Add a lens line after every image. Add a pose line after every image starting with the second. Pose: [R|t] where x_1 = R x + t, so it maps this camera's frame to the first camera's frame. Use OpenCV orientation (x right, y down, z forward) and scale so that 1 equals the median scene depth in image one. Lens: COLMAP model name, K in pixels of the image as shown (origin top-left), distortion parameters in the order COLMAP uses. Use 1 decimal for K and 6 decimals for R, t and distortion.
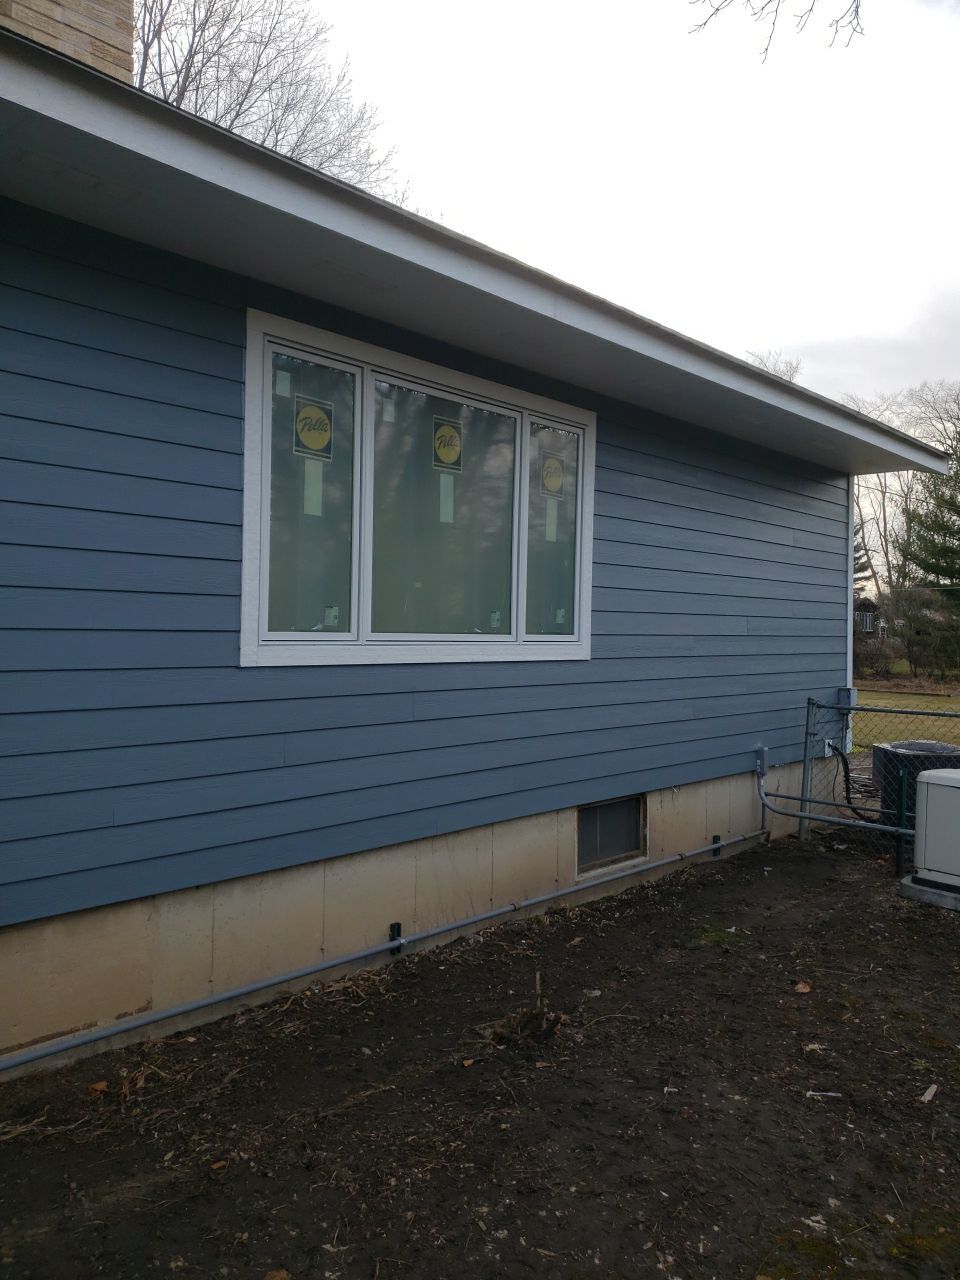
lens RADIAL K [[712.8, 0, 480.0], [0, 712.8, 640.0], [0, 0, 1]] dist [0.018160, 0.000448]
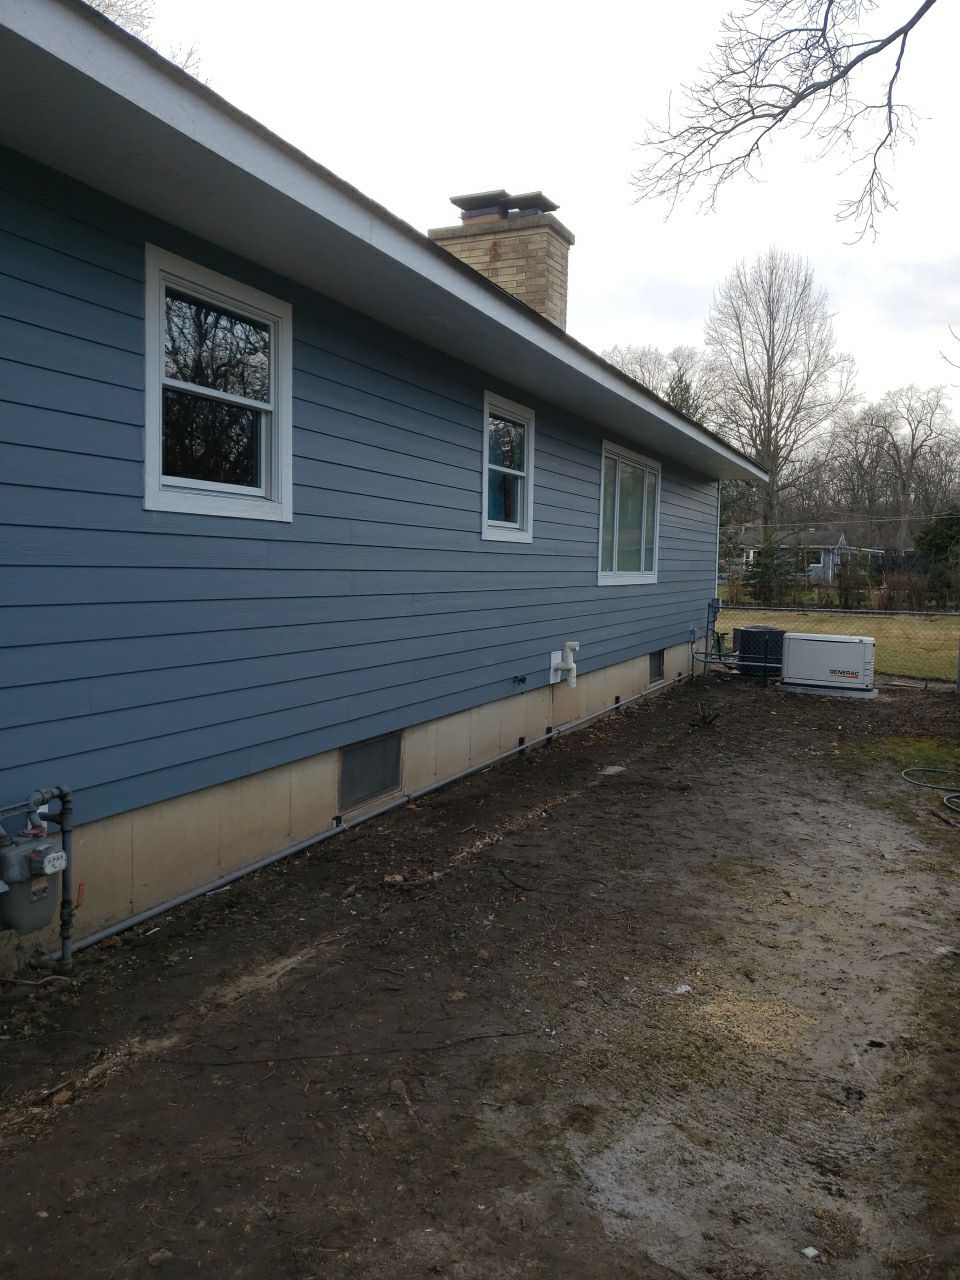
lens RADIAL K [[1000.5, 0, 452.8], [0, 1000.5, 628.1], [0, 0, 1]] dist [0.042277, 0.007537]
pose [[0.894959, -0.030982, 0.445071, -0.584914], [0.006155, 0.998348, 0.057119, -0.004610], [-0.446106, -0.048380, 0.893672, -0.477078]]
